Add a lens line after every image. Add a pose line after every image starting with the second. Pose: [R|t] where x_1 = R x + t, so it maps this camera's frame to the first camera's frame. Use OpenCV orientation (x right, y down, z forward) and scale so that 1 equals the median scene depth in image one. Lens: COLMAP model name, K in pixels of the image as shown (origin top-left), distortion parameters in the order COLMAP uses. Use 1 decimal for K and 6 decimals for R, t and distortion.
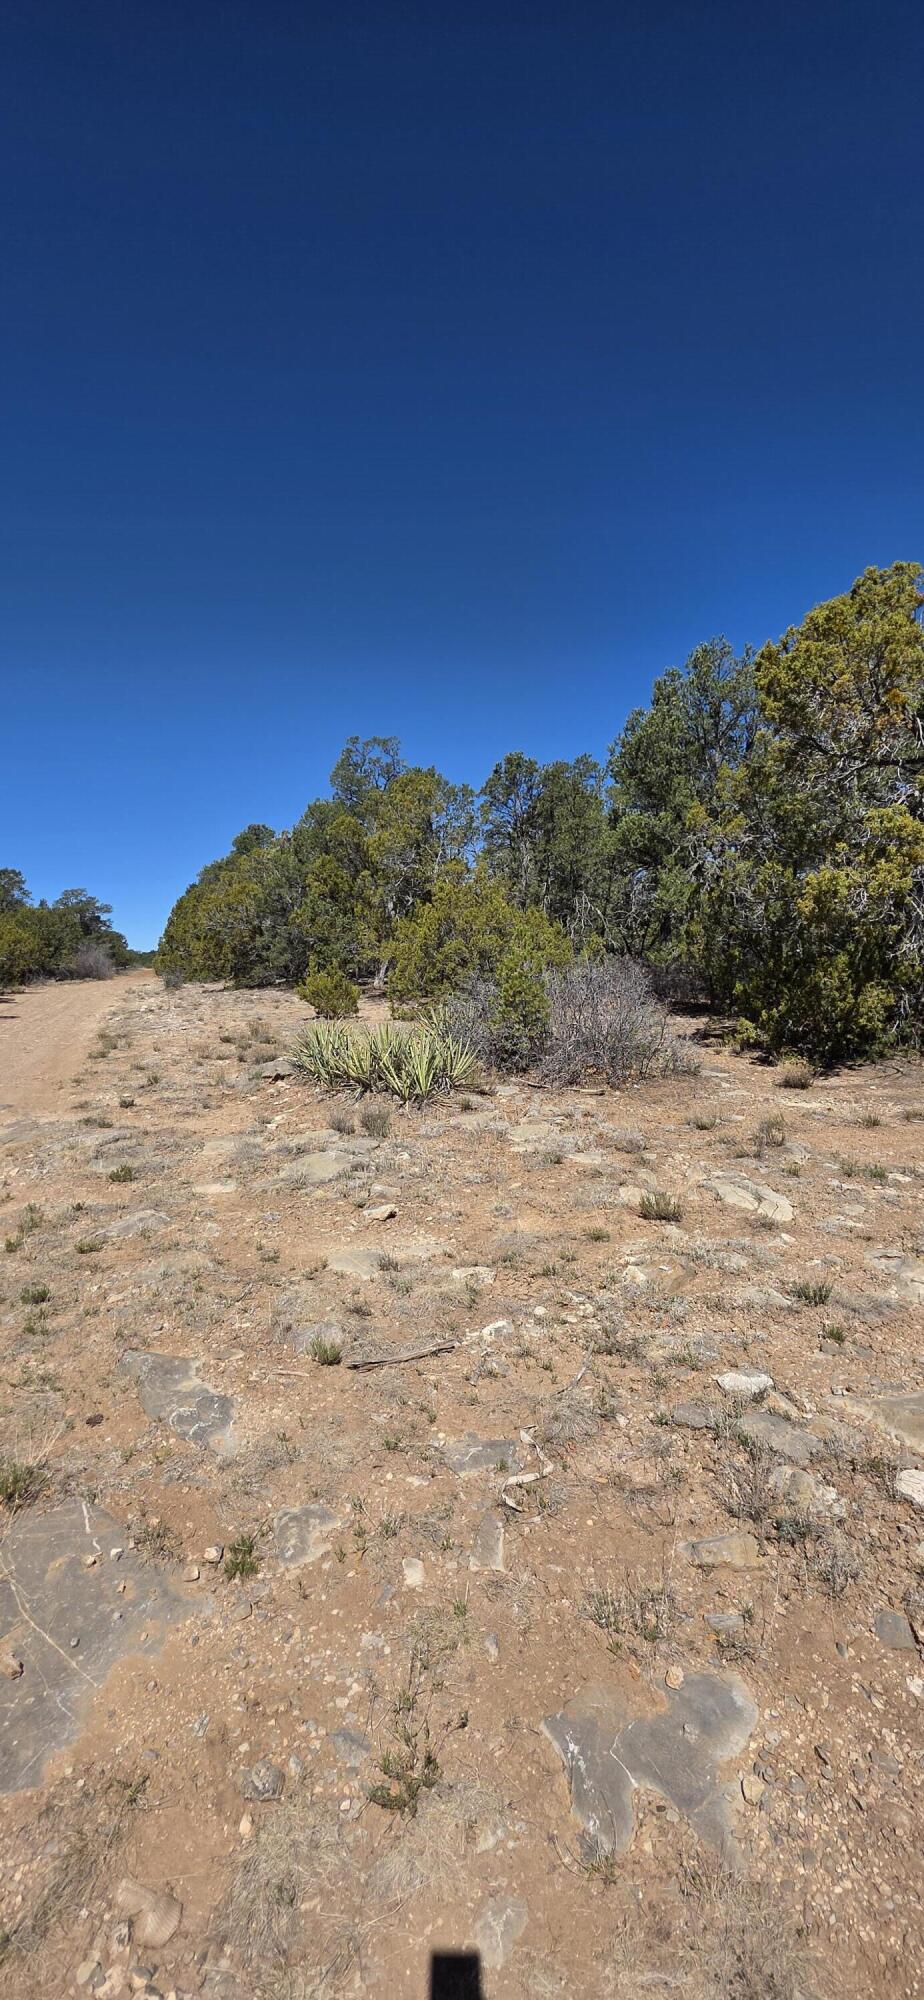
lens RADIAL K [[748.3, 0, 466.0], [0, 748.3, 996.6], [0, 0, 1]] dist [-0.000521, -0.000099]
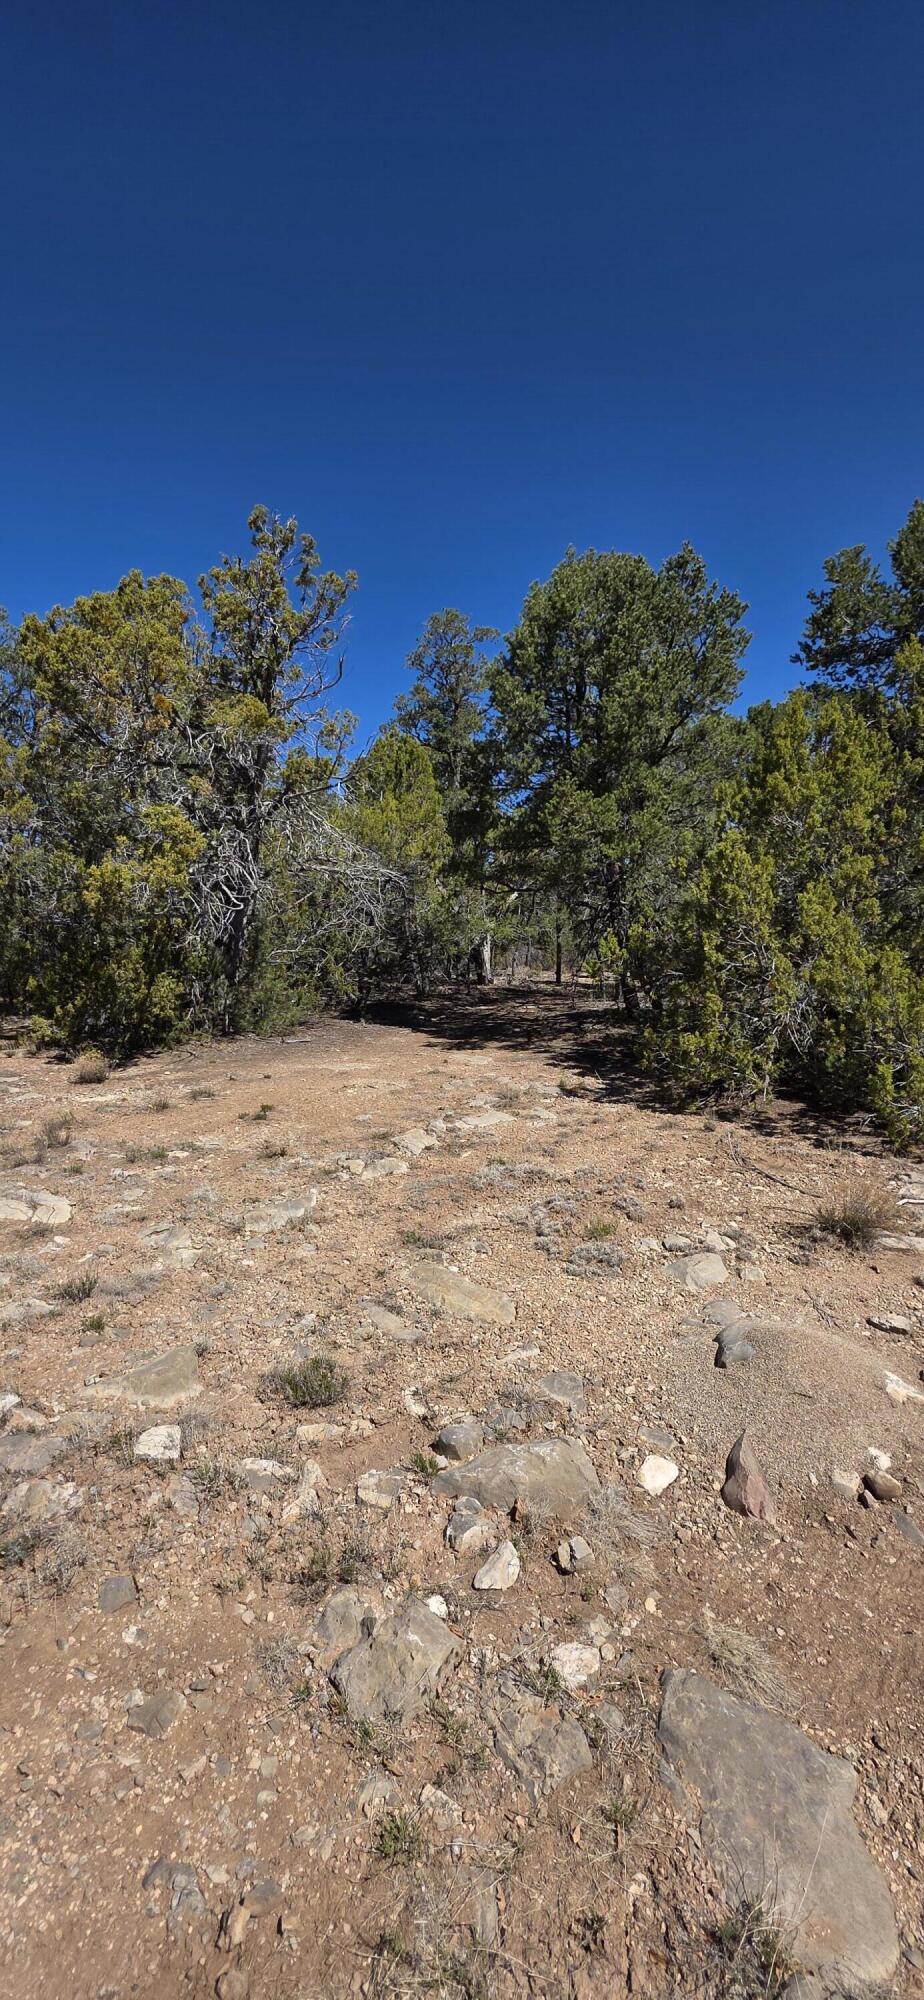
lens RADIAL K [[748.3, 0, 466.0], [0, 748.3, 996.6], [0, 0, 1]] dist [-0.000521, -0.000099]
pose [[0.724247, -0.055830, 0.687277, 0.126444], [0.050898, 0.998326, 0.027462, 0.007006], [-0.687660, 0.015092, 0.725876, -0.051293]]
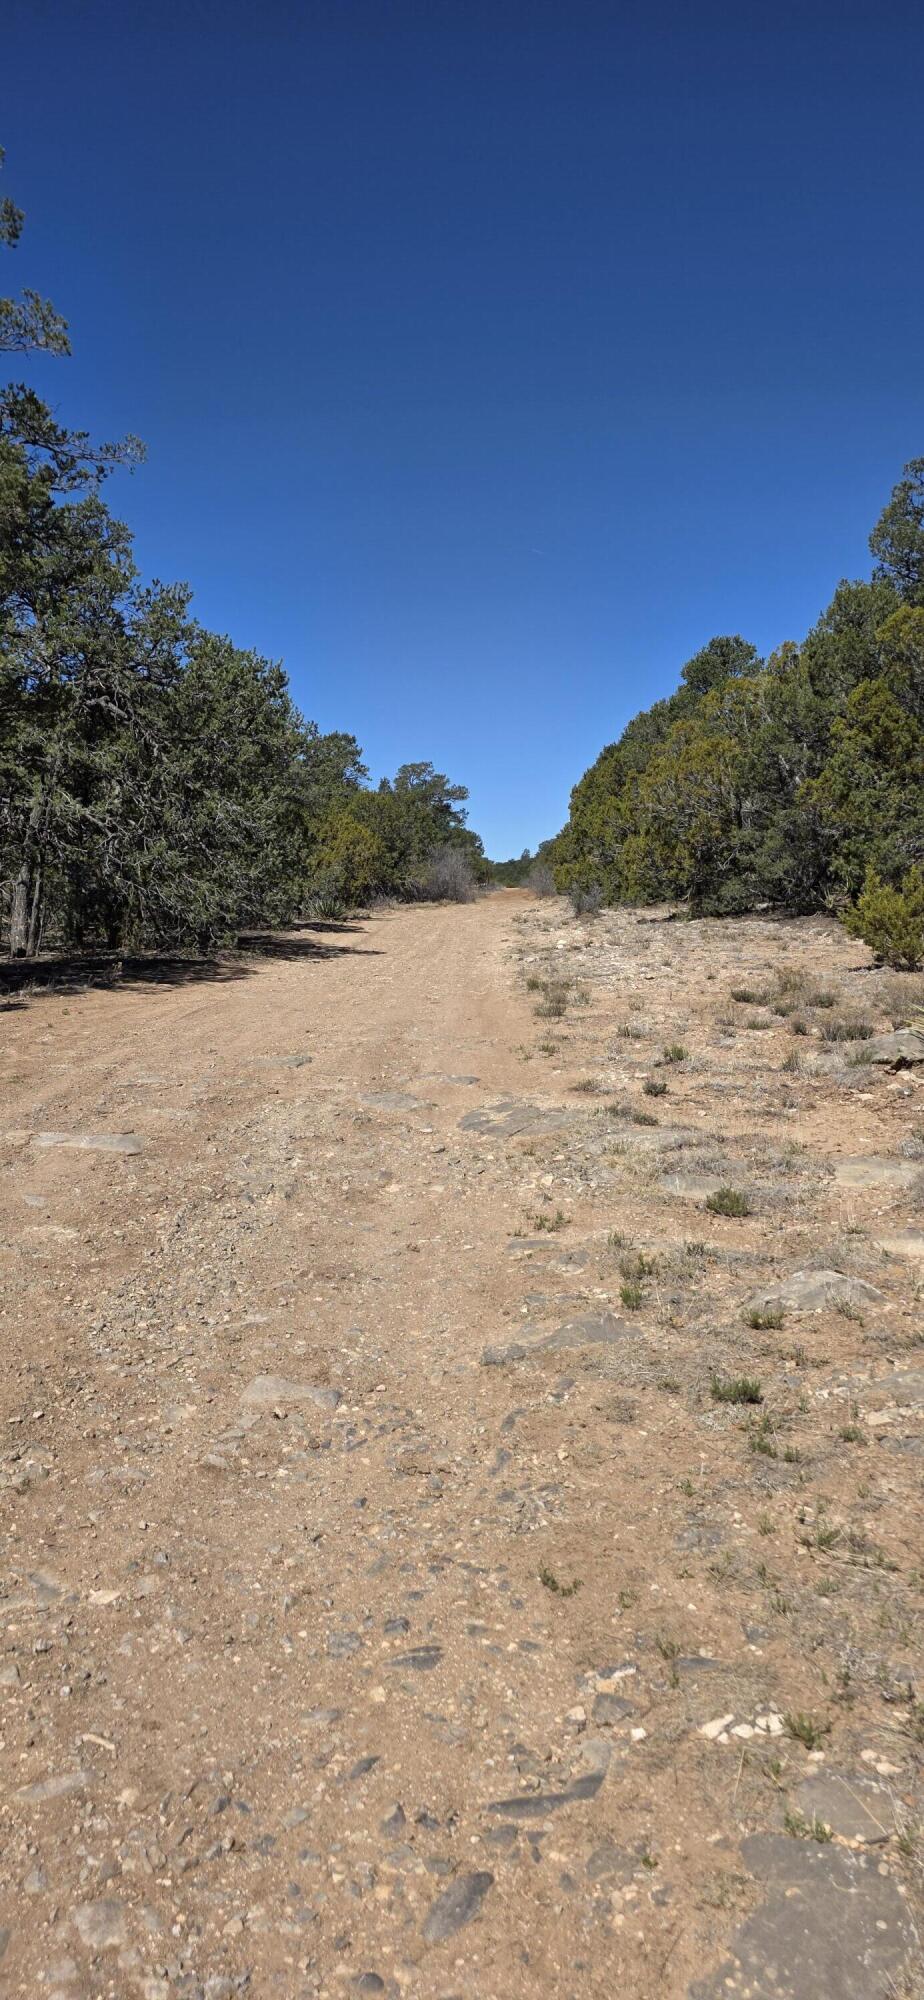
lens RADIAL K [[1266.0, 0, 462.0], [0, 1266.0, 1000.0], [0, 0, 1]] dist [0.025085, -0.000276]
pose [[0.913798, 0.045211, -0.403645, -0.100508], [-0.026628, 0.998316, 0.051536, 0.012179], [0.405296, -0.036345, 0.913463, 0.002079]]
